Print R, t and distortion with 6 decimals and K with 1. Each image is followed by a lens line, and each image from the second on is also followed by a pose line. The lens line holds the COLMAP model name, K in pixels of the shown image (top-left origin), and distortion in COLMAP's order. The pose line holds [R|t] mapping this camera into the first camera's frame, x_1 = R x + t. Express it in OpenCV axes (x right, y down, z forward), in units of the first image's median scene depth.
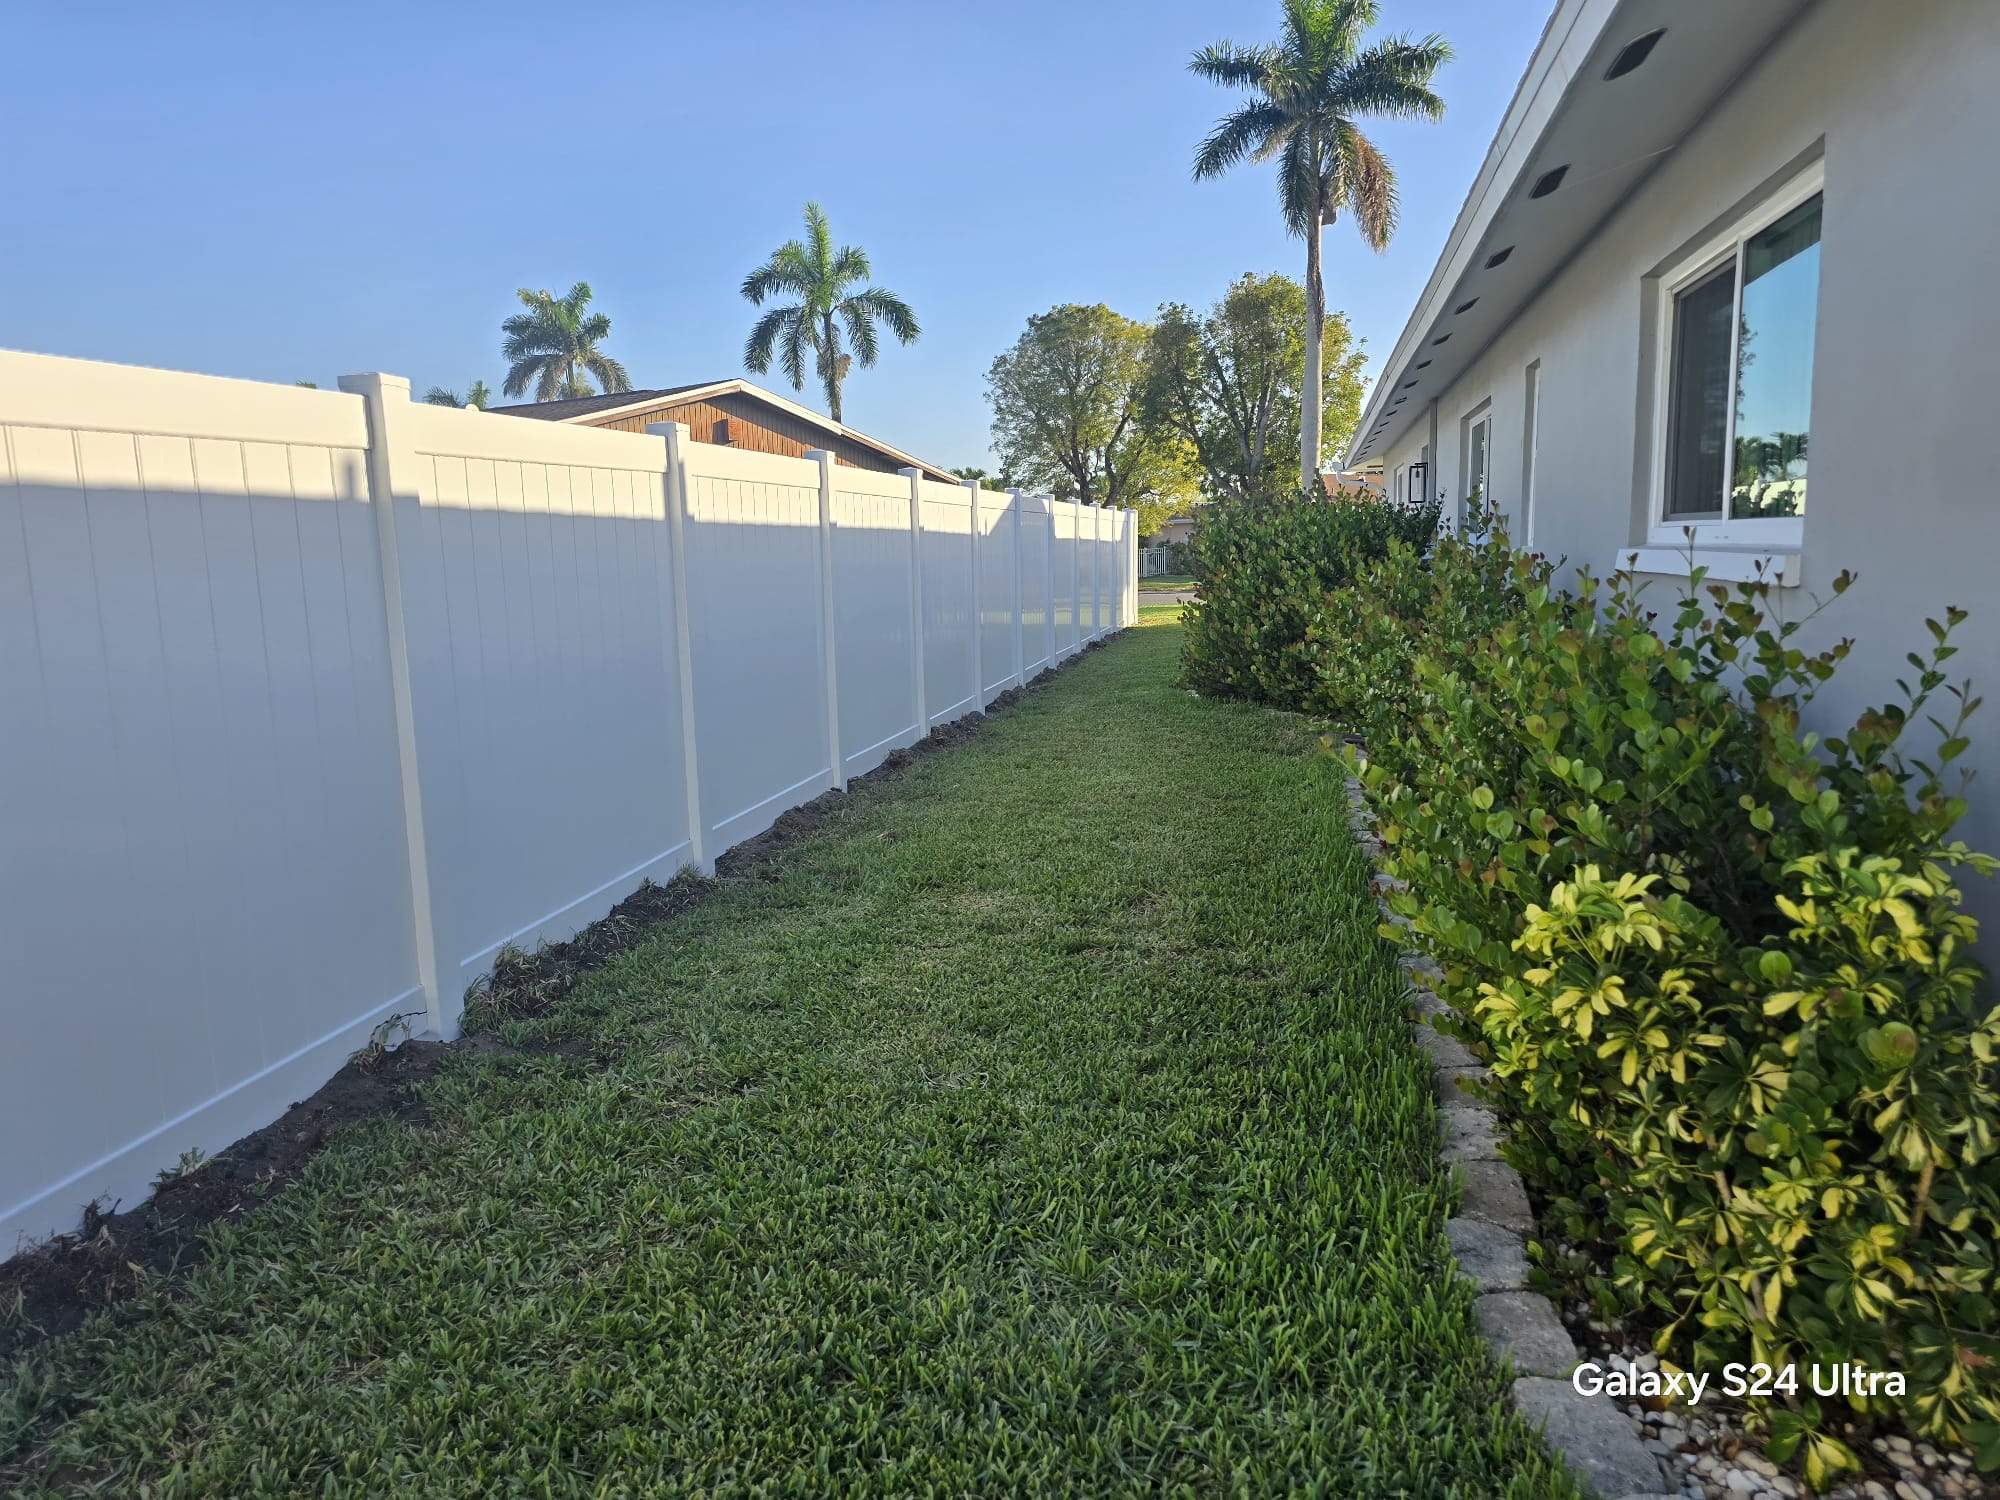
lens RADIAL K [[1410.3, 0, 990.0], [0, 1410.3, 757.4], [0, 0, 1]] dist [0.056773, -0.040726]
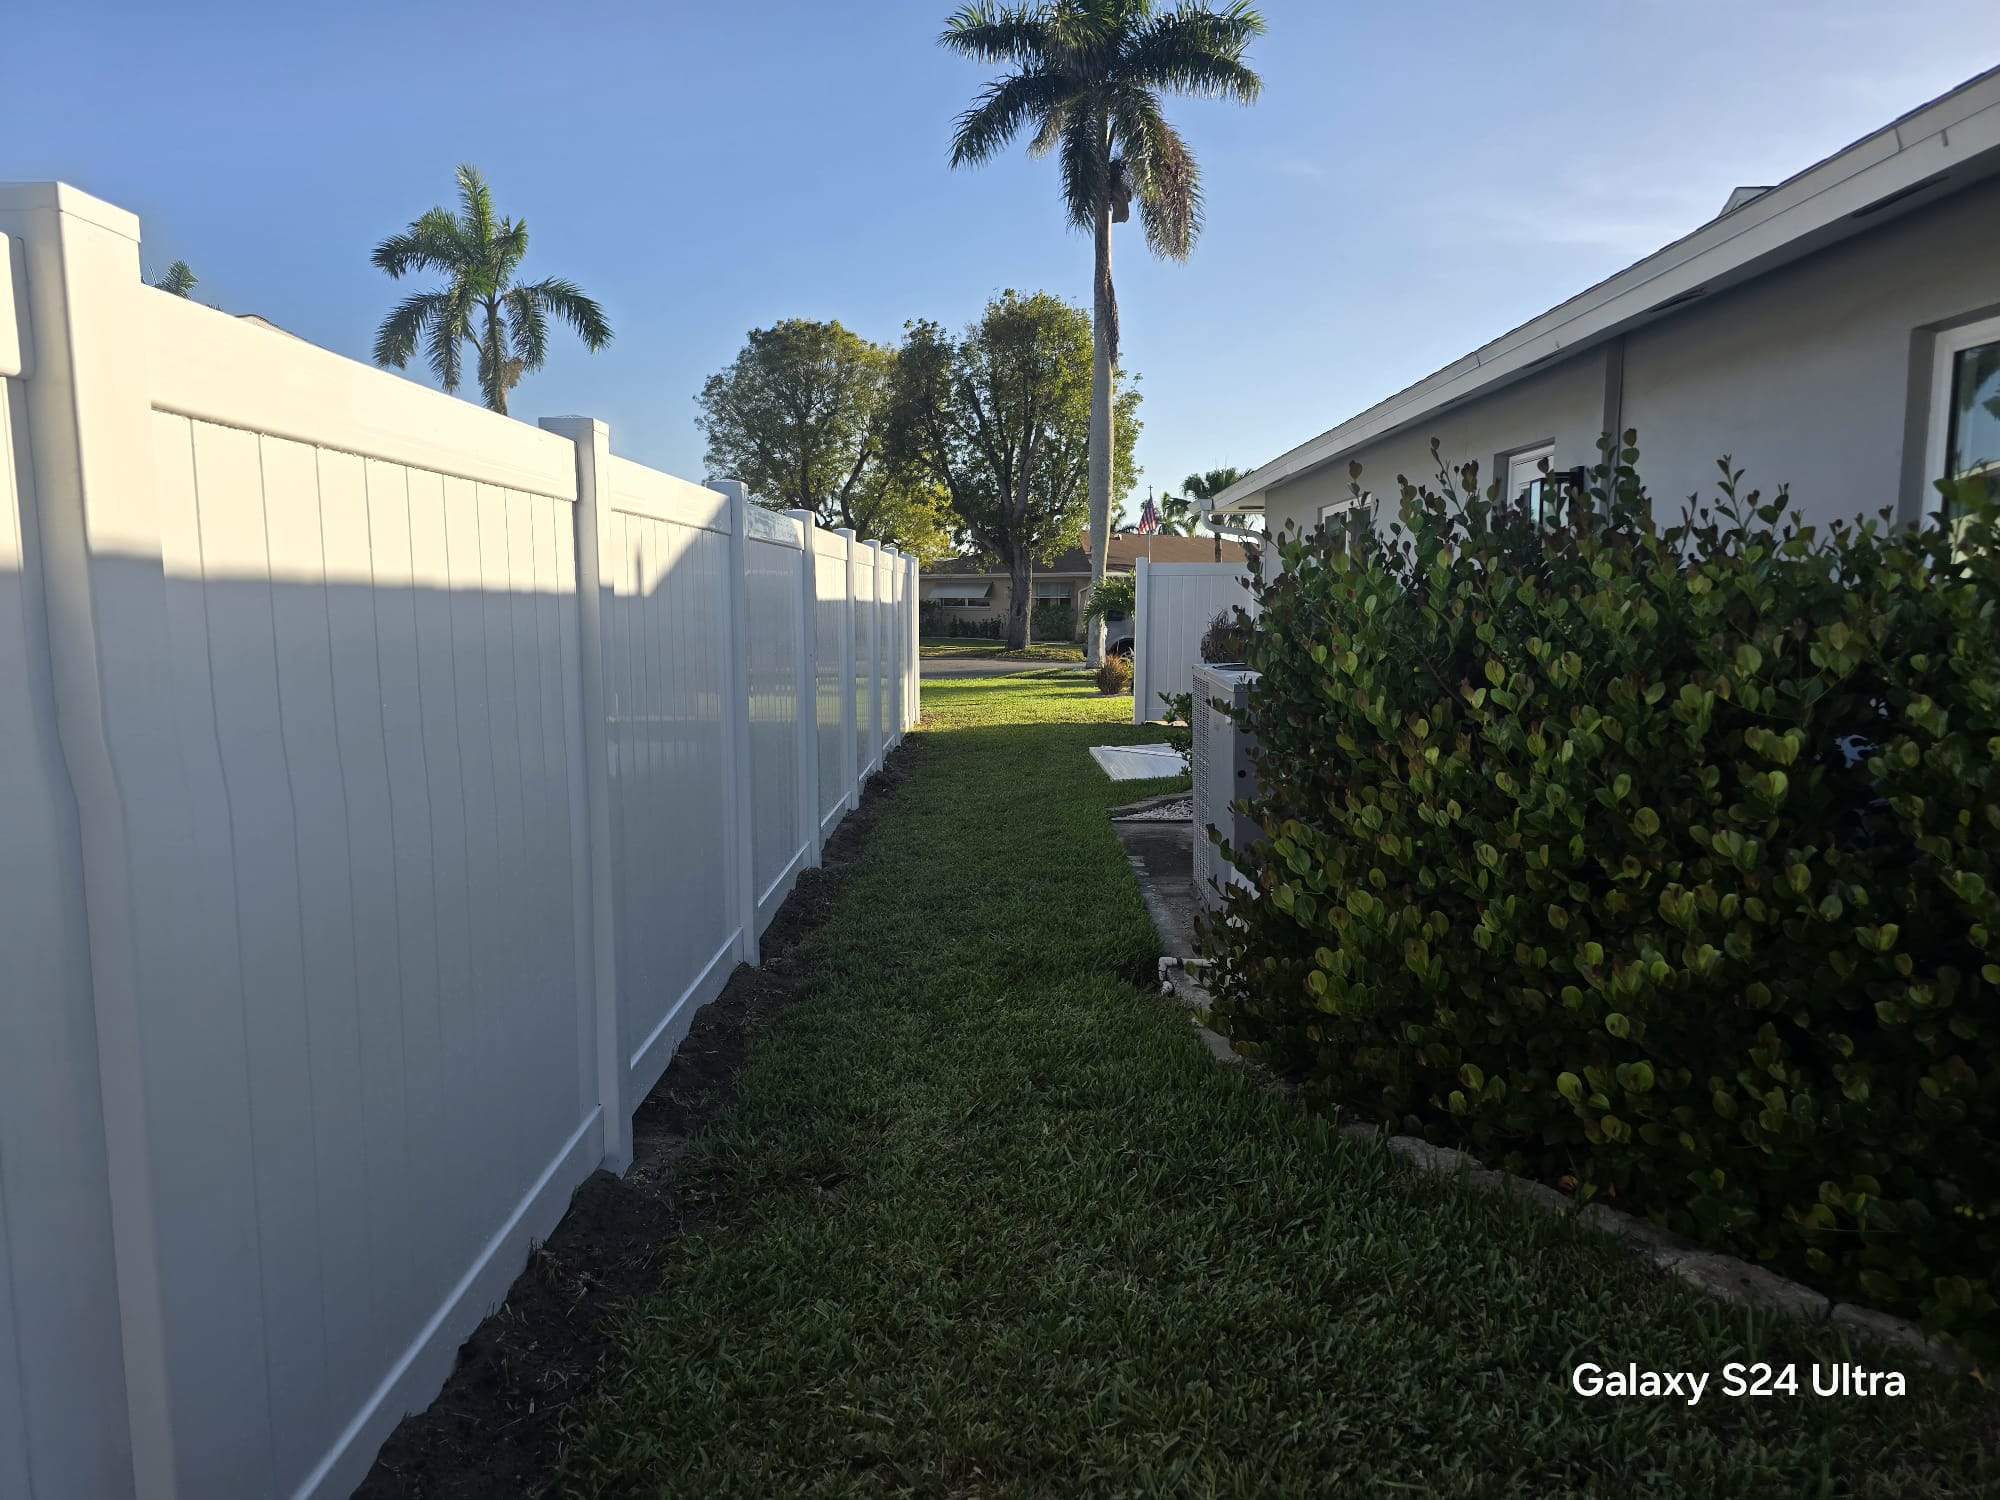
lens RADIAL K [[1269.3, 0, 1024.0], [0, 1269.3, 761.0], [0, 0, 1]] dist [0.043876, -0.046545]
pose [[0.971545, -0.007343, 0.236743, 0.005099], [0.012286, 0.999736, -0.019412, -0.039398], [-0.236538, 0.021768, 0.971378, 0.242242]]
